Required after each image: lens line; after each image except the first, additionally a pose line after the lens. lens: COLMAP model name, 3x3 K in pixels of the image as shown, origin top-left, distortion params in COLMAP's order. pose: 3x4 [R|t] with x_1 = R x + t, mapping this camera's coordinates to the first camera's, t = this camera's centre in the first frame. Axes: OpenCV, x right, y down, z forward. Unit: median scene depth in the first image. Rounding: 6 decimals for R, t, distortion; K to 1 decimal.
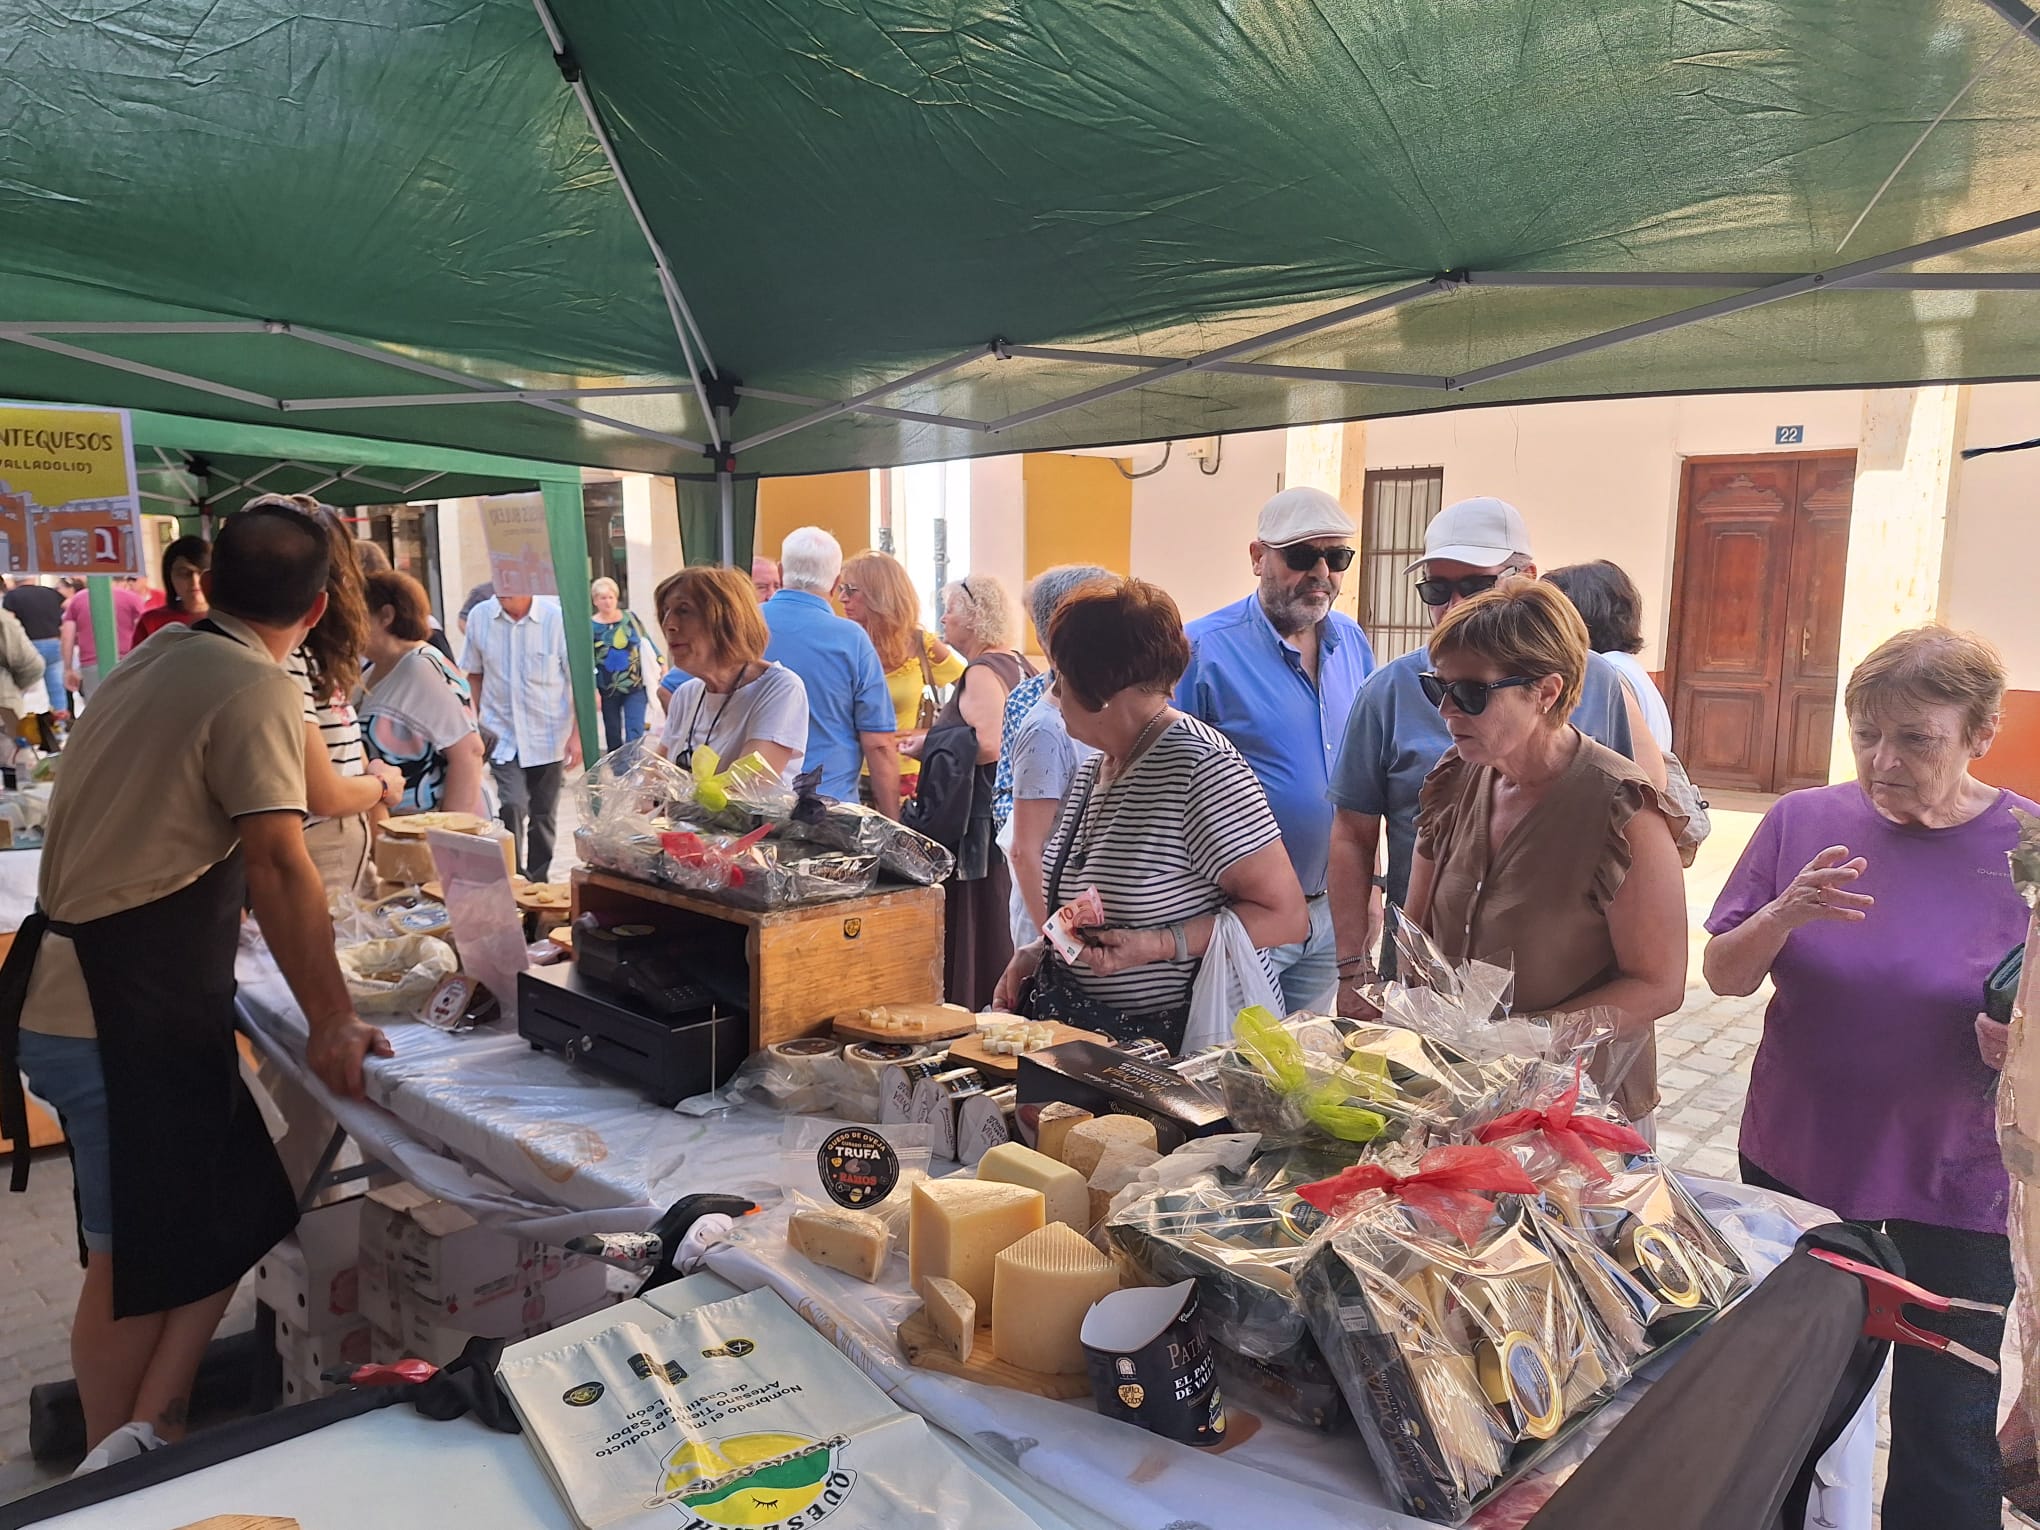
lens RADIAL K [[1411.1, 0, 1014.7], [0, 1411.1, 770.2], [0, 0, 1]] dist [0.102785, -0.185846]
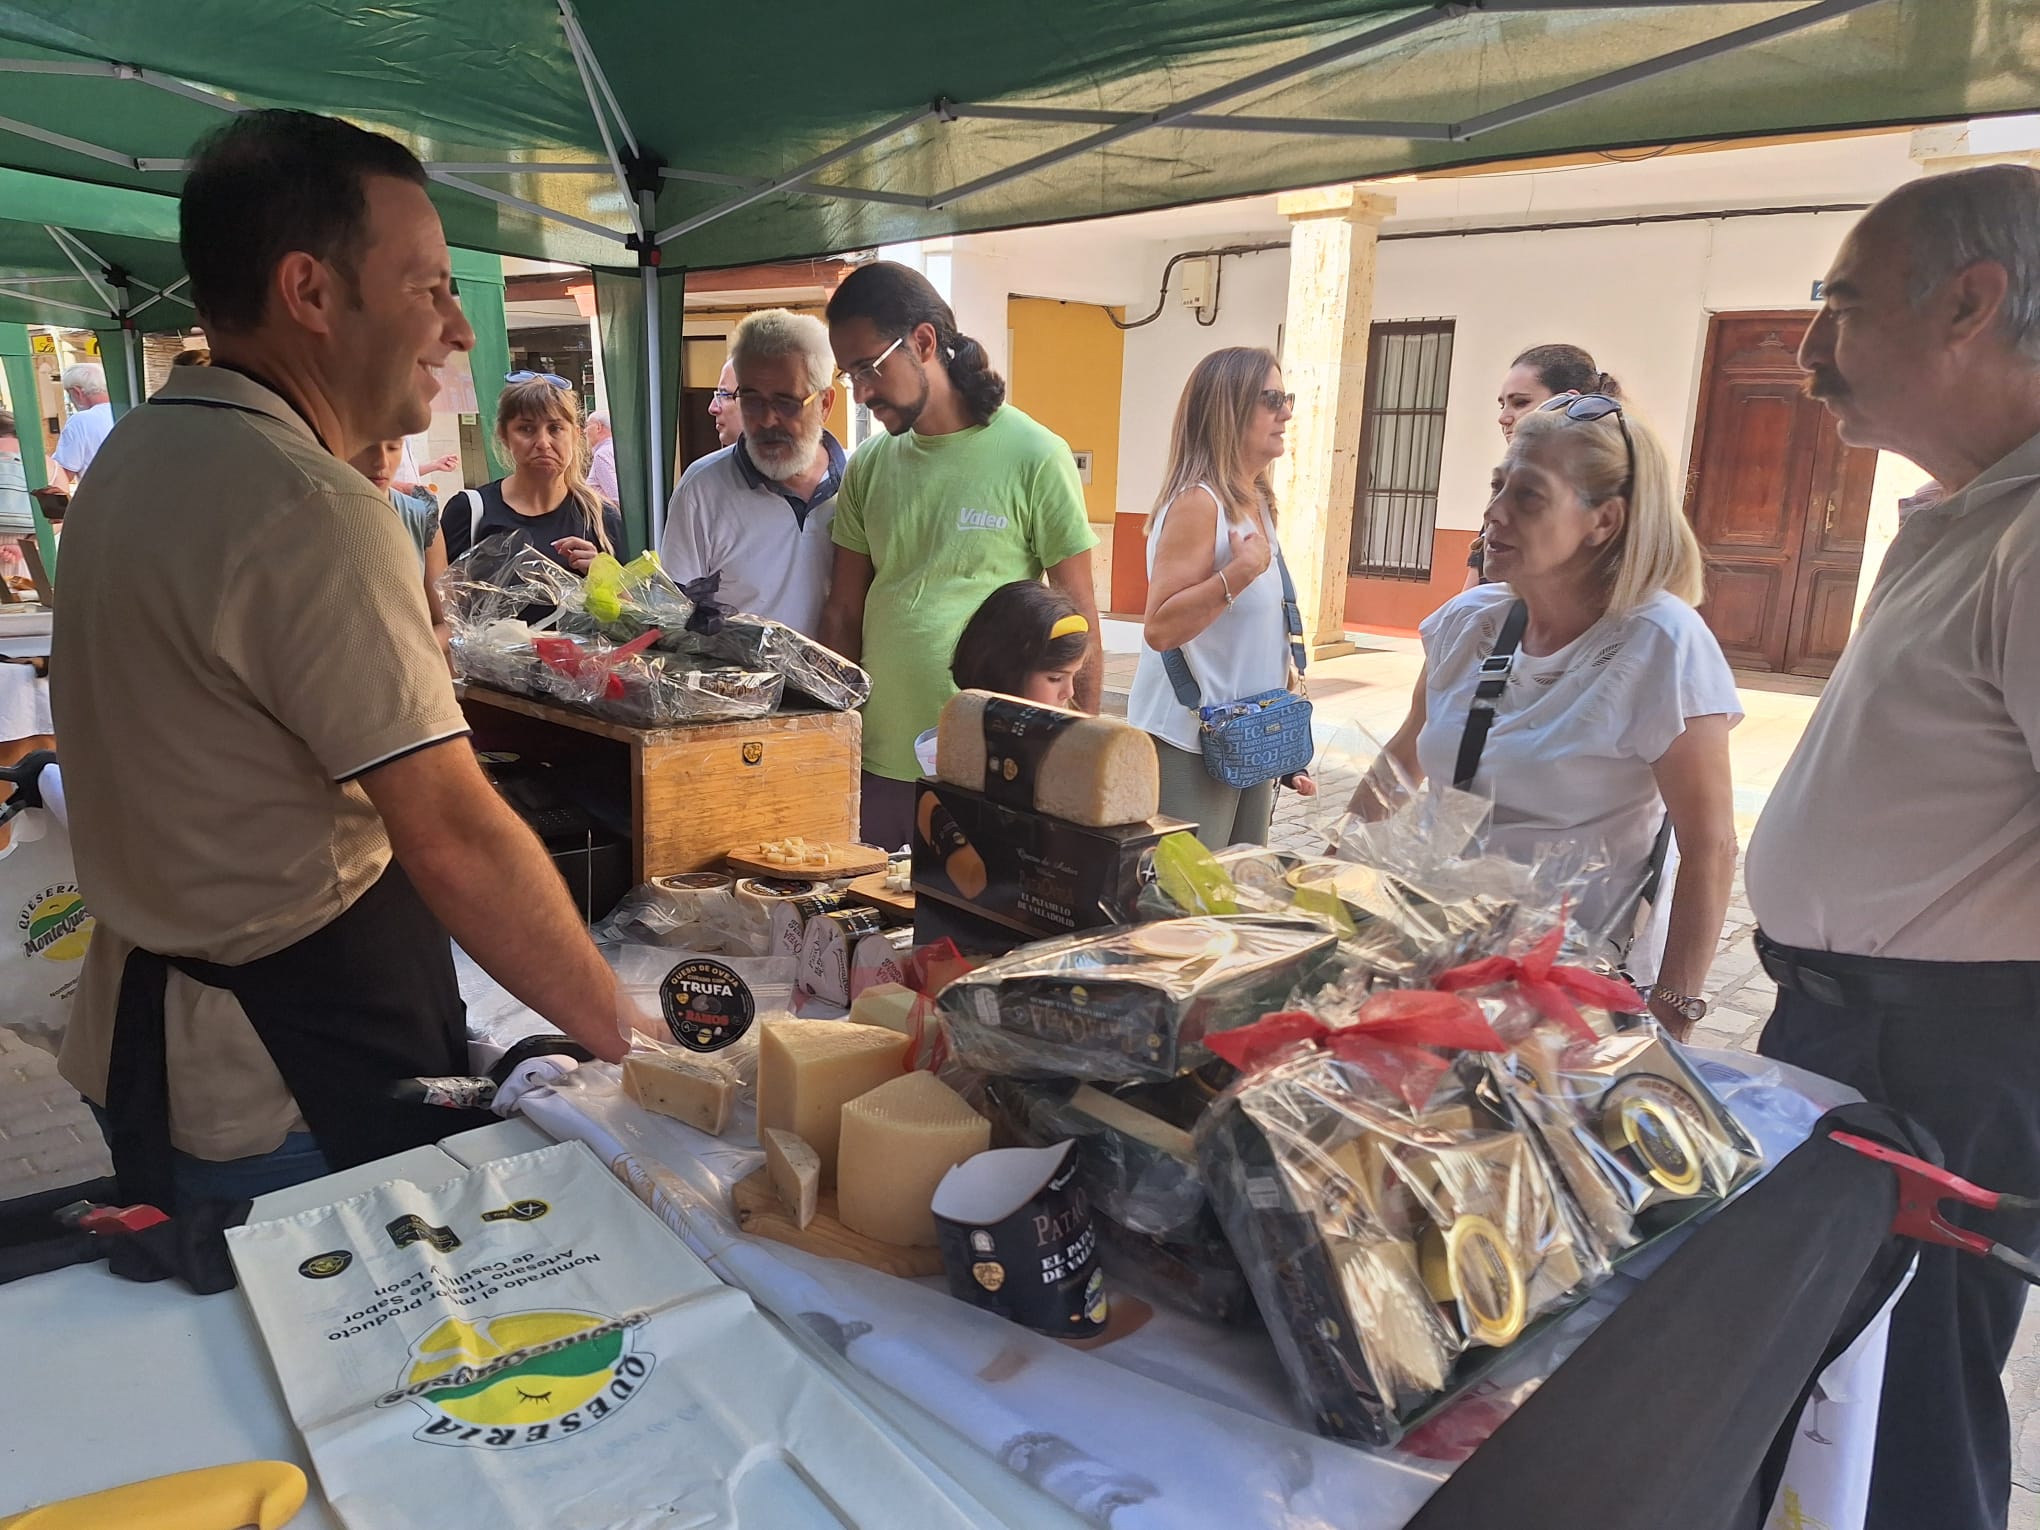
lens RADIAL K [[1378.4, 0, 976.7], [0, 1378.4, 768.1], [0, 0, 1]] dist [0.086023, -0.128355]
pose [[0.999330, 0.020921, -0.030015, 0.072958], [-0.018463, 0.996629, 0.079936, 0.066125], [0.031586, -0.079328, 0.996348, 0.180707]]
